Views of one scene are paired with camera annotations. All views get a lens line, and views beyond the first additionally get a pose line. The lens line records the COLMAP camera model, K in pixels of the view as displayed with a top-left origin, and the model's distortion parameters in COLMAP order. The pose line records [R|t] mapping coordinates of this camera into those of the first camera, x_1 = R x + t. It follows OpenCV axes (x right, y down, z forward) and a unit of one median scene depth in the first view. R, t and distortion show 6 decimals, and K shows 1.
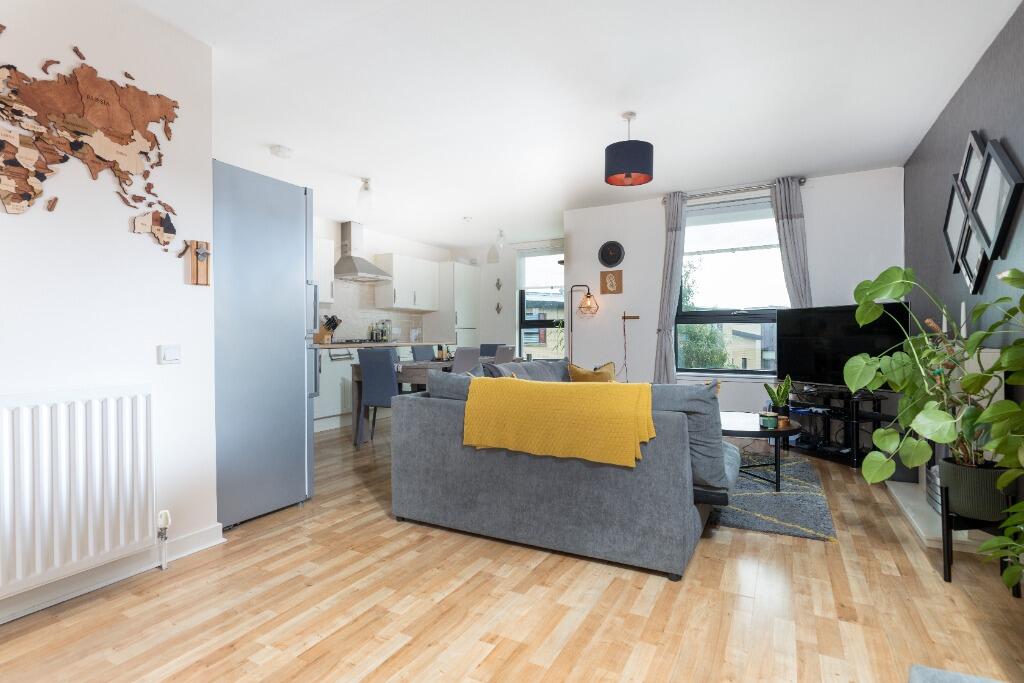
lens RADIAL K [[505.3, 0, 512.2], [0, 505.3, 338.6], [0, 0, 1]] dist [-0.002670, -0.000327]
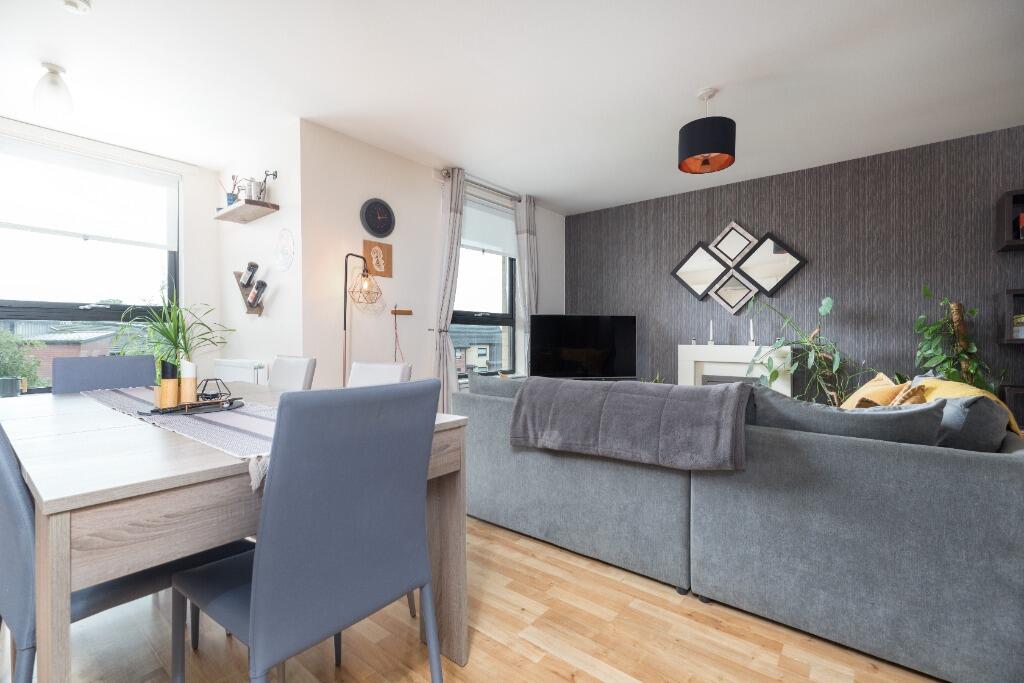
lens RADIAL K [[454.1, 0, 511.3], [0, 454.1, 339.0], [0, 0, 1]] dist [0.002512, 0.000235]
pose [[0.184529, 0.004102, 0.982818, -0.438255], [0.003420, 0.999983, -0.004816, -0.000129], [-0.982821, 0.004250, 0.184512, 0.836393]]
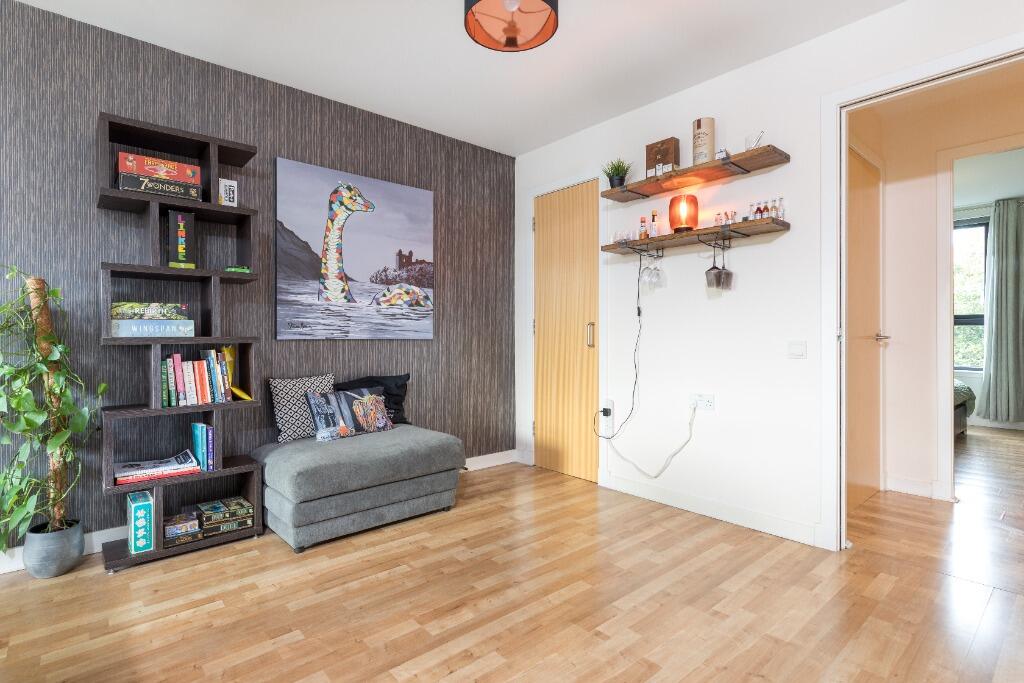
lens RADIAL K [[505.3, 0, 512.2], [0, 505.3, 338.6], [0, 0, 1]] dist [-0.002670, -0.000327]
pose [[-0.938224, 0.004983, 0.345993, -0.201691], [0.007398, 0.999957, 0.005662, -0.000022], [-0.345950, 0.007872, -0.938220, 0.582802]]
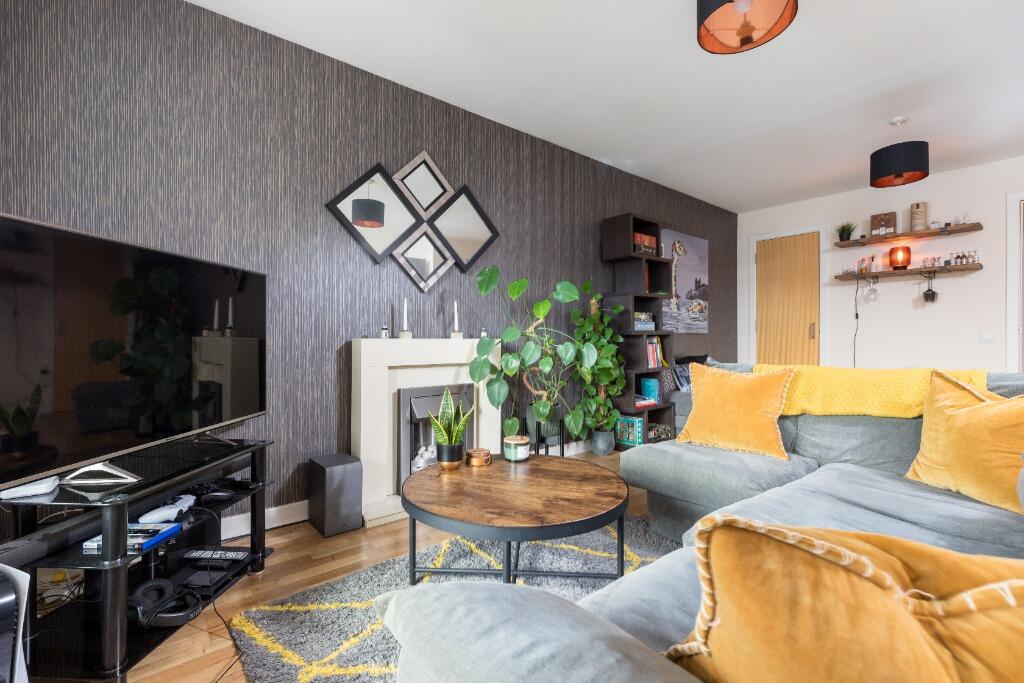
lens RADIAL K [[454.1, 0, 511.3], [0, 454.1, 339.0], [0, 0, 1]] dist [0.002512, 0.000235]
pose [[-0.927556, 0.005101, 0.373649, 0.197476], [0.007427, 0.999961, 0.004786, 0.007957], [-0.373610, 0.007215, -0.927558, 1.080017]]
